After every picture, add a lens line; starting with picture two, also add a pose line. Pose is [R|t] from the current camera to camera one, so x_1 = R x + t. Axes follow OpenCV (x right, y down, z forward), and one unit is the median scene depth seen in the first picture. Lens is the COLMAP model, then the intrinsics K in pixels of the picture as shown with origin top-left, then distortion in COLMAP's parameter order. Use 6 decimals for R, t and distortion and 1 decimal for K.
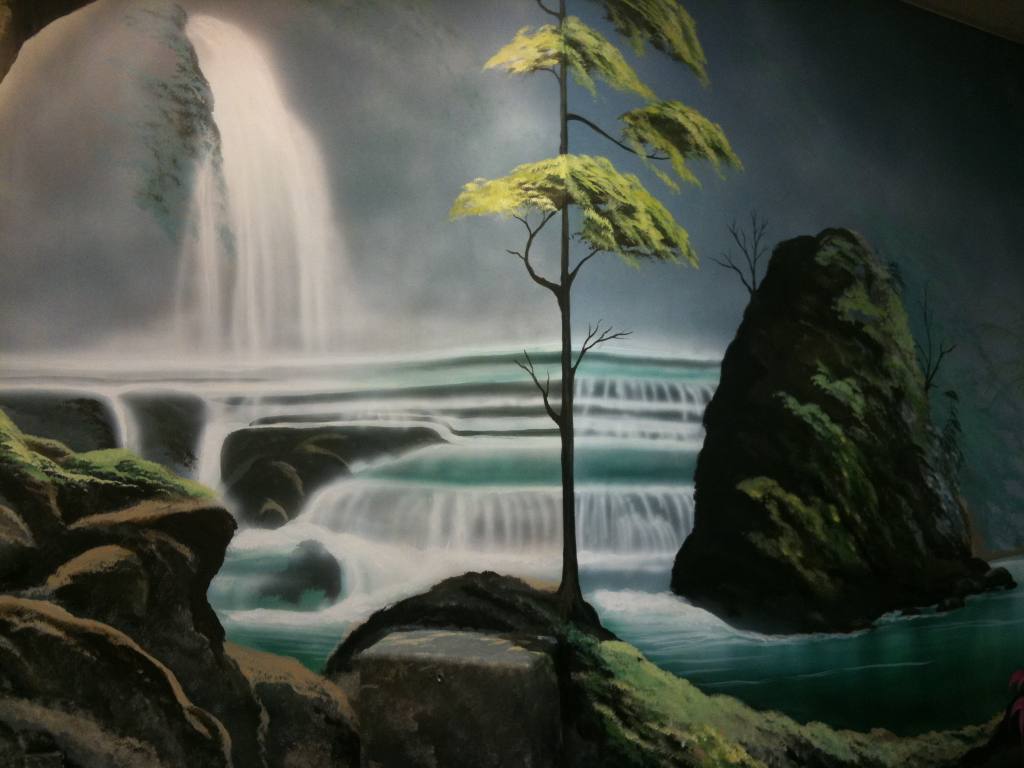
lens RADIAL K [[1076.4, 0, 512.0], [0, 1076.4, 384.0], [0, 0, 1]] dist [0.130387, -0.365490]
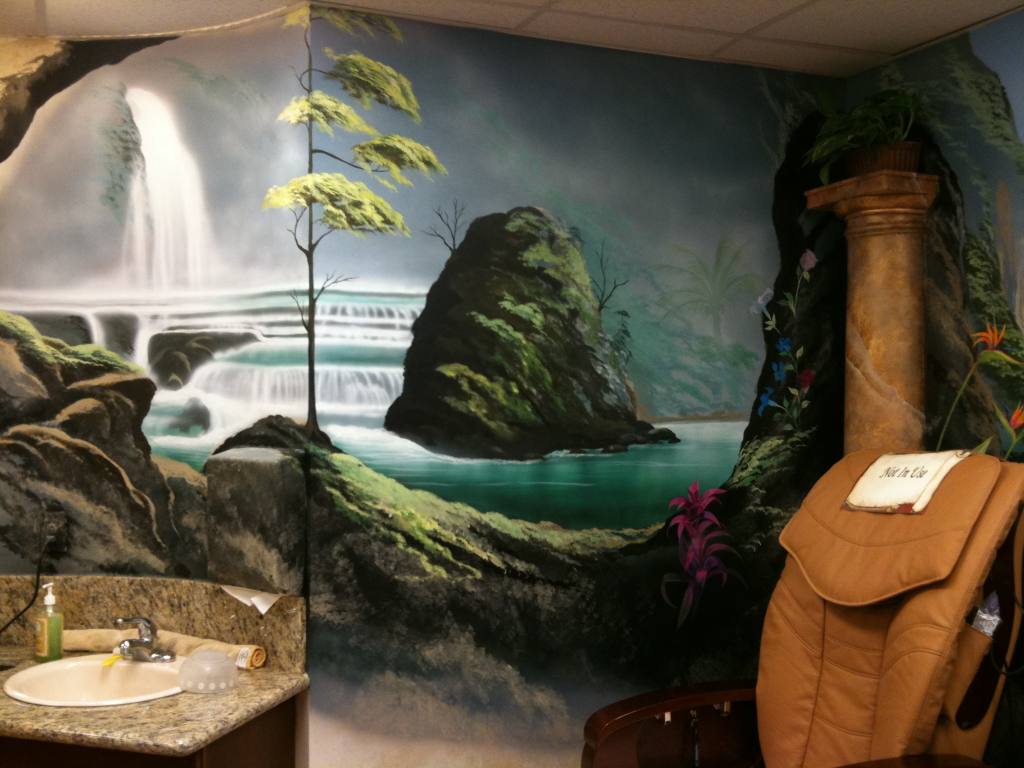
lens RADIAL K [[1076.4, 0, 512.0], [0, 1076.4, 384.0], [0, 0, 1]] dist [0.130387, -0.365490]
pose [[0.982589, 0.011242, -0.185454, 0.636995], [0.003248, 0.996976, 0.077643, -0.010662], [0.185766, -0.076893, 0.979581, -0.608386]]
